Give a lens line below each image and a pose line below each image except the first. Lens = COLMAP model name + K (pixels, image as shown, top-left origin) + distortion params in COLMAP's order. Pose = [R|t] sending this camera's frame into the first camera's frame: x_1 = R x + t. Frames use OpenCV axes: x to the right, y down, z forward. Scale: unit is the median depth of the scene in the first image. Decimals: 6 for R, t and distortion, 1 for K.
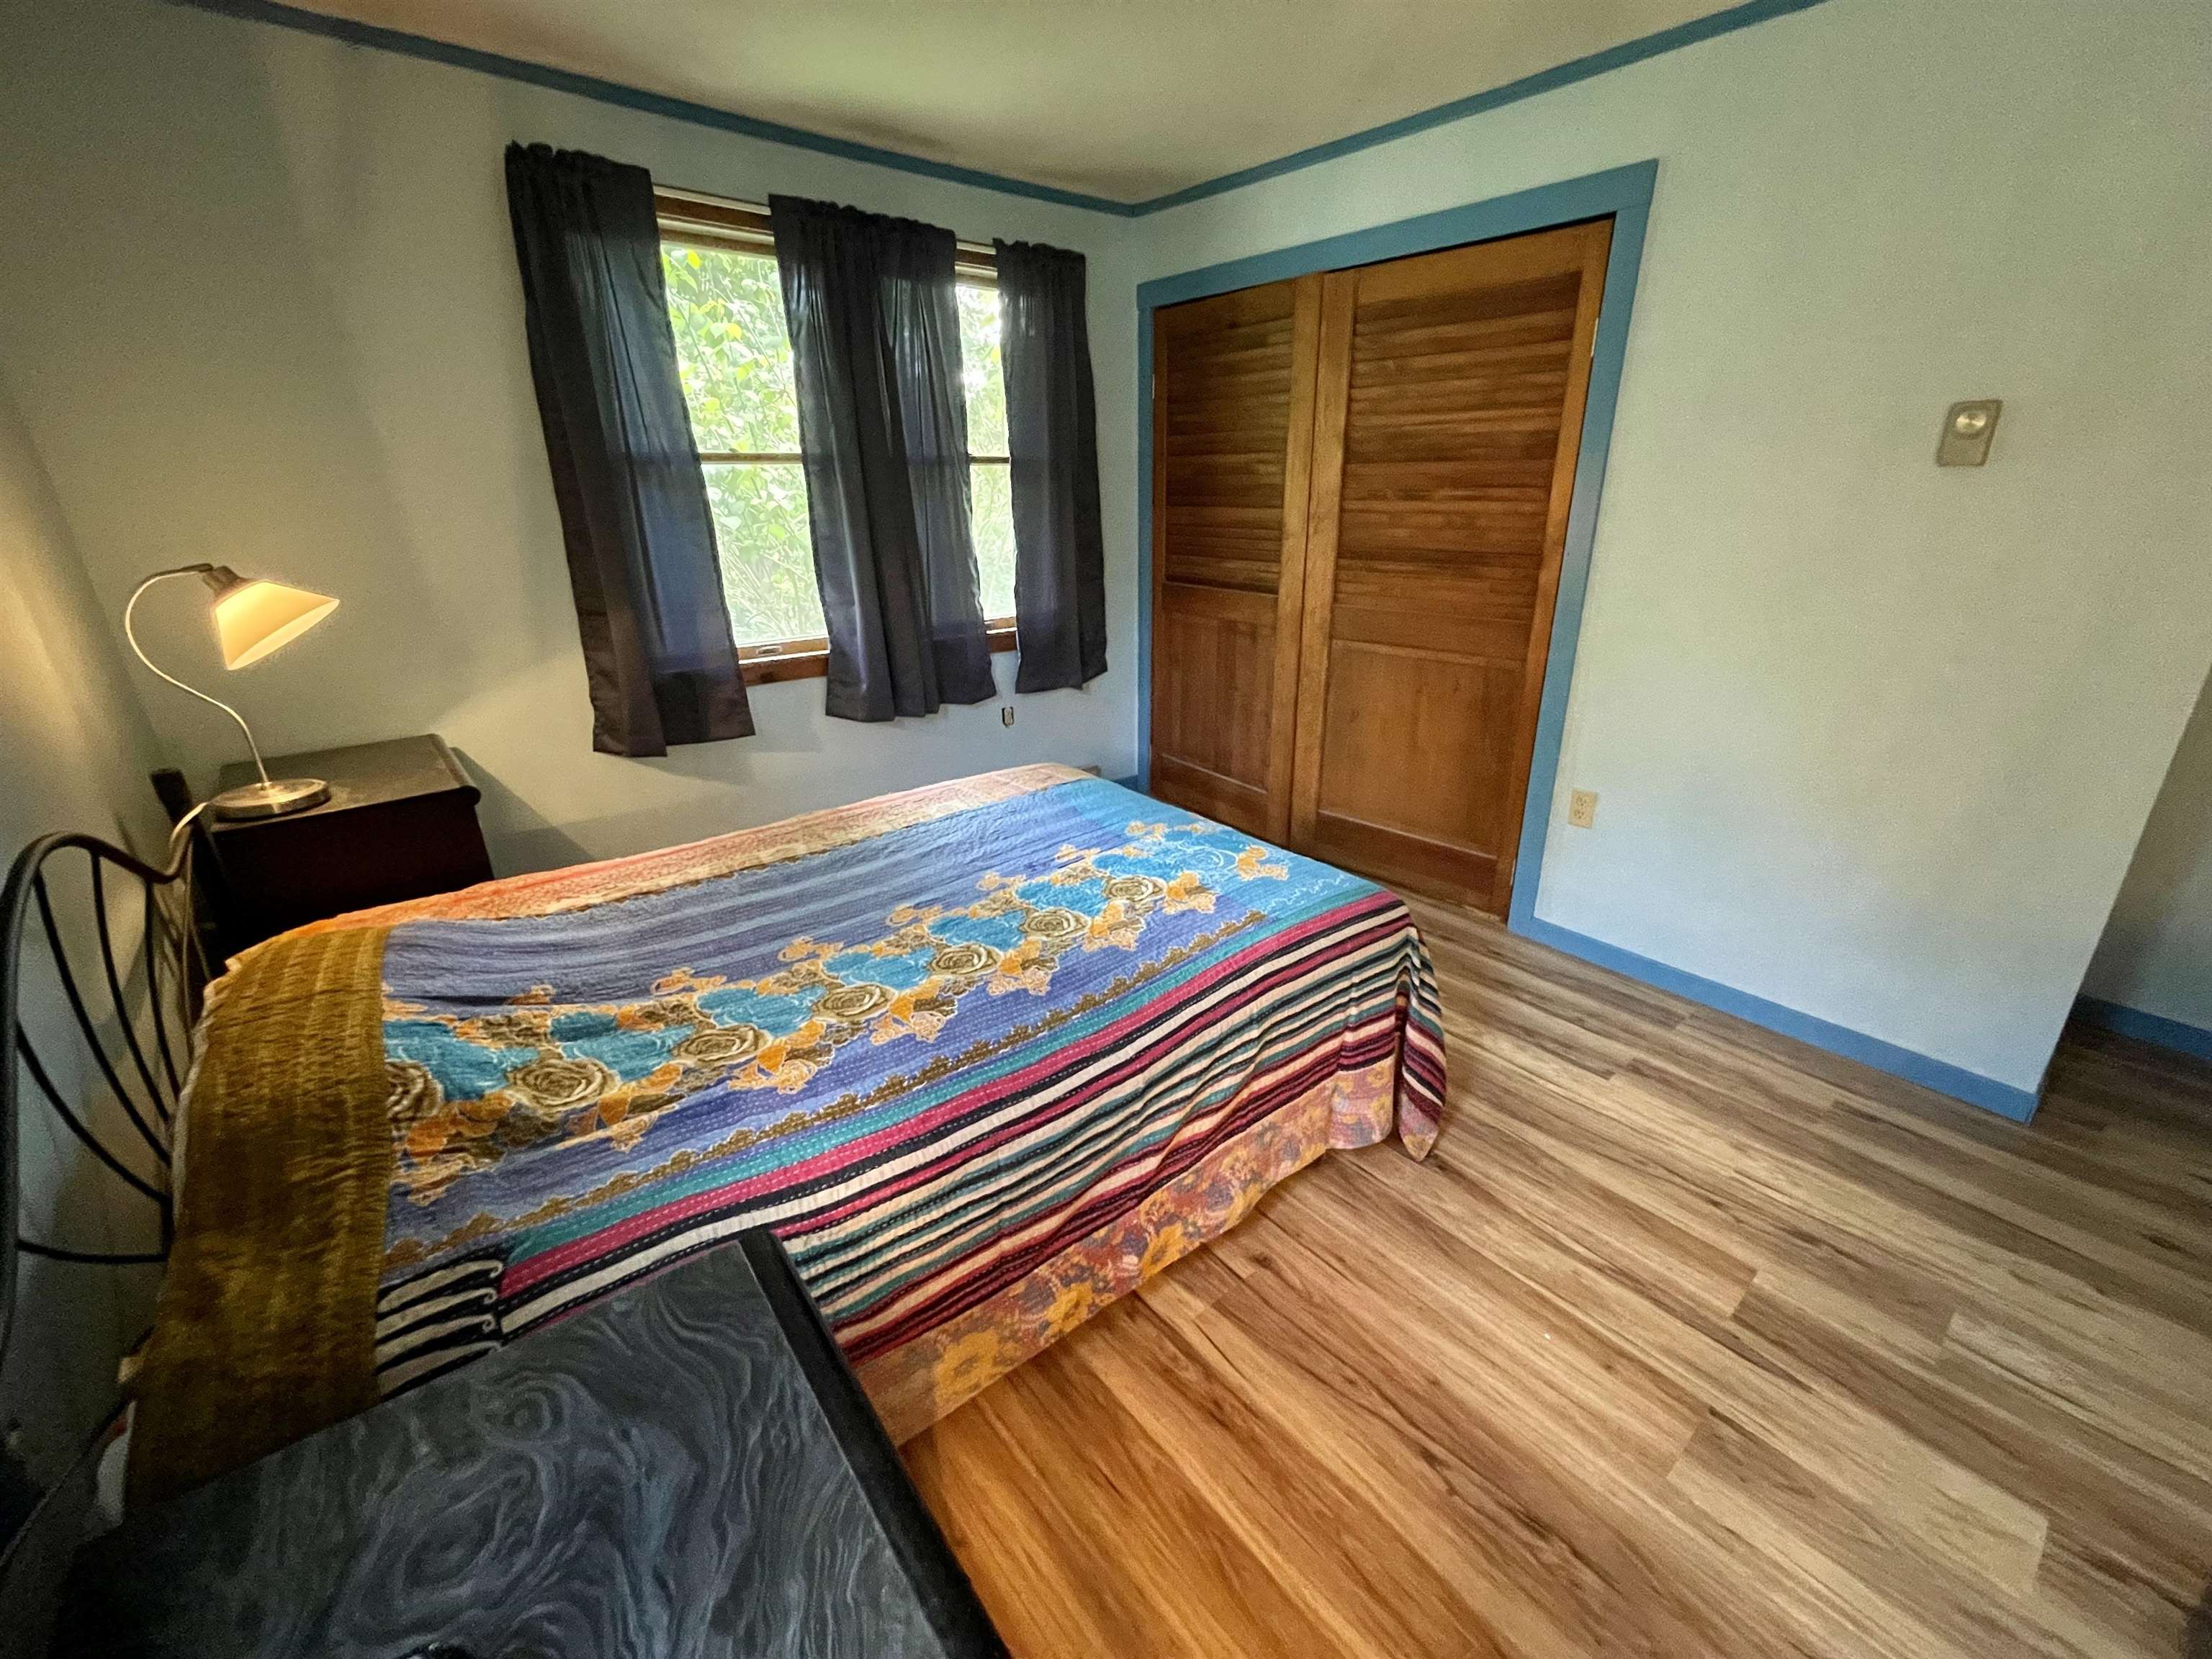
lens RADIAL K [[894.4, 0, 1121.0], [0, 894.4, 822.0], [0, 0, 1]] dist [-0.002775, 0.000181]
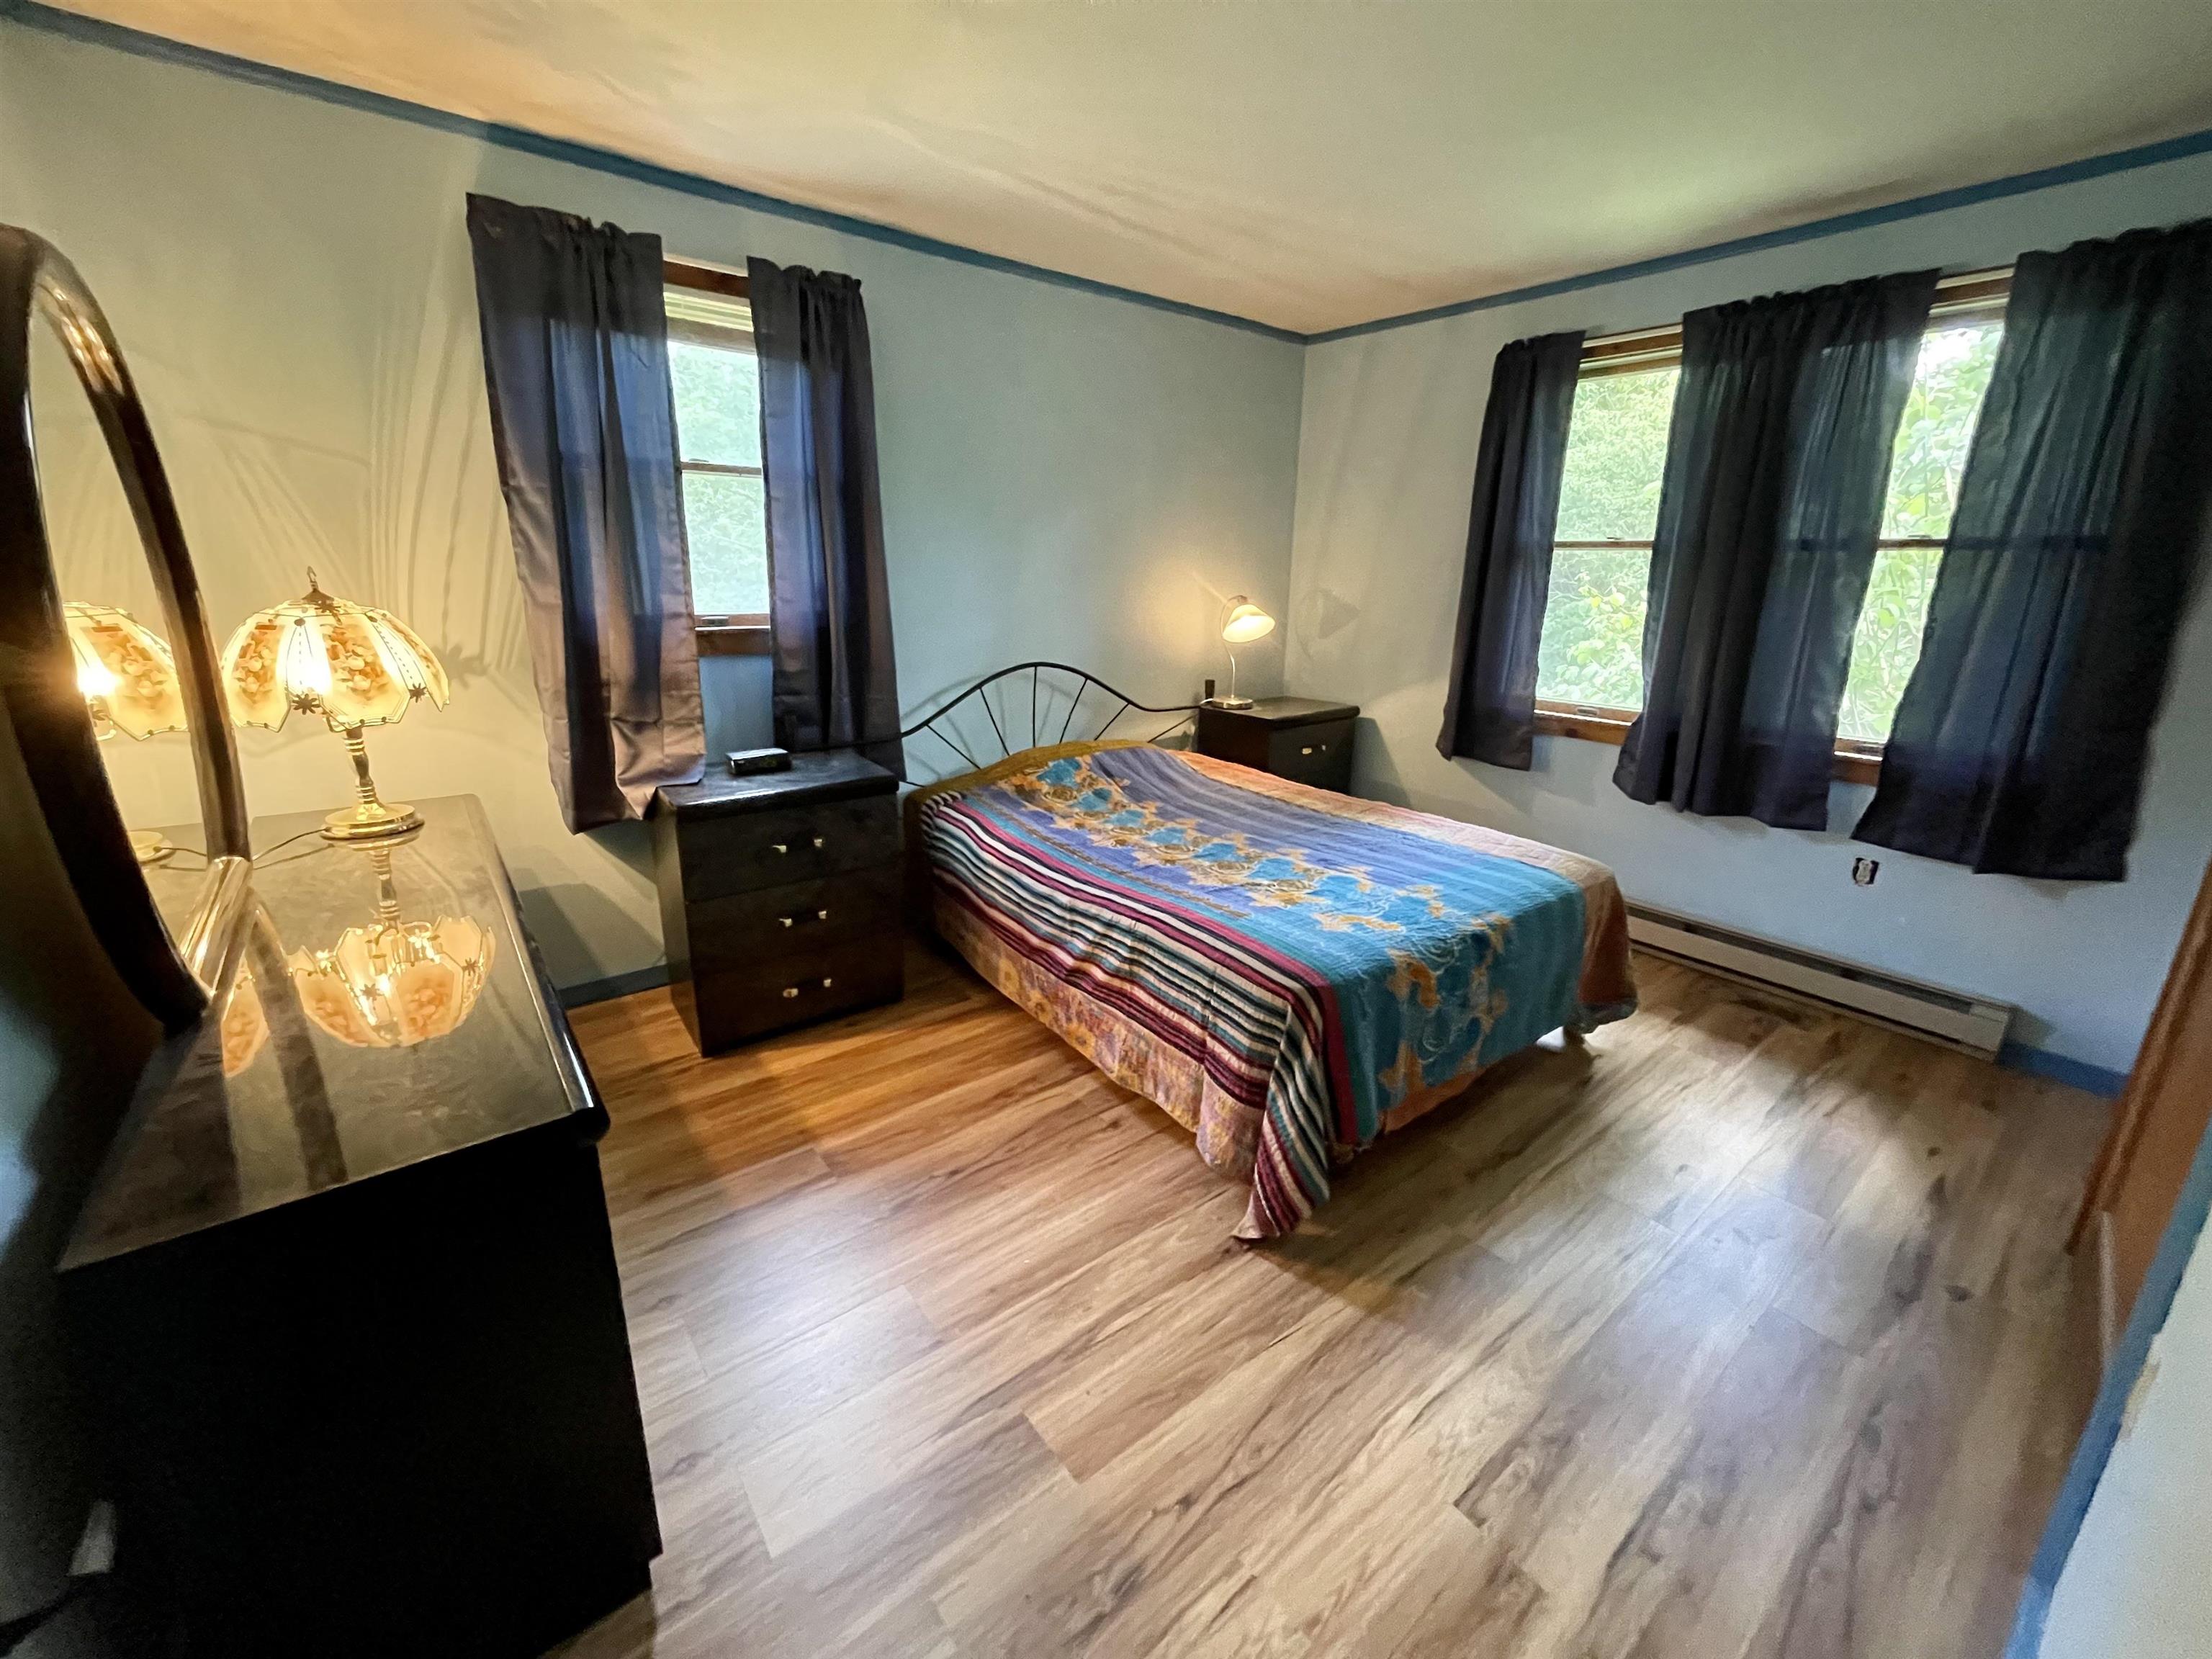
lens RADIAL K [[894.4, 0, 1112.5], [0, 894.4, 820.9], [0, 0, 1]] dist [-0.002775, 0.000181]
pose [[-0.036250, 0.279845, -0.959360, 1.128283], [-0.366008, 0.889570, 0.273317, -0.239621], [0.929905, 0.361042, 0.070178, 0.632640]]
